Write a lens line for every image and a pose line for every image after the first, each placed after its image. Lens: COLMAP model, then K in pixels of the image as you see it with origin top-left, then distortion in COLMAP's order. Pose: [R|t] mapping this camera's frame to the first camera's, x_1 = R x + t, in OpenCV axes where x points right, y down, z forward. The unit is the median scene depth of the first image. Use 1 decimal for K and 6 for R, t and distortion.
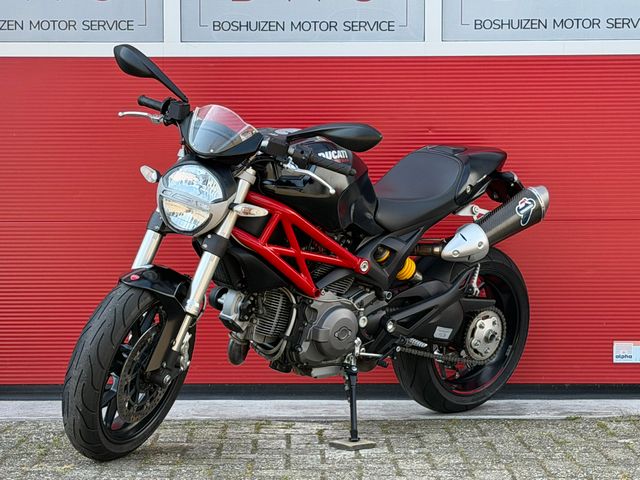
lens RADIAL K [[1722.0, 0, 316.4], [0, 1722.0, 243.2], [0, 0, 1]] dist [0.137670, 0.000000]
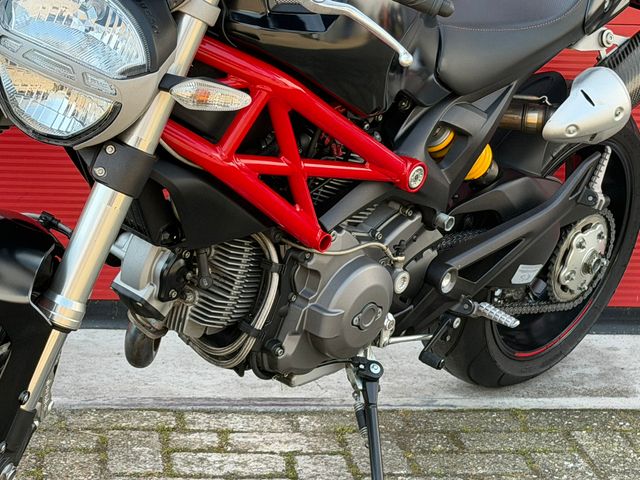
lens RADIAL K [[1722.0, 0, 317.4], [0, 1722.0, 246.1], [0, 0, 1]] dist [0.137670, 0.000000]
pose [[0.990249, 0.016387, 0.138338, -0.065365], [-0.046680, 0.974678, 0.218688, -0.071389], [-0.131252, -0.223013, 0.965939, 0.537247]]
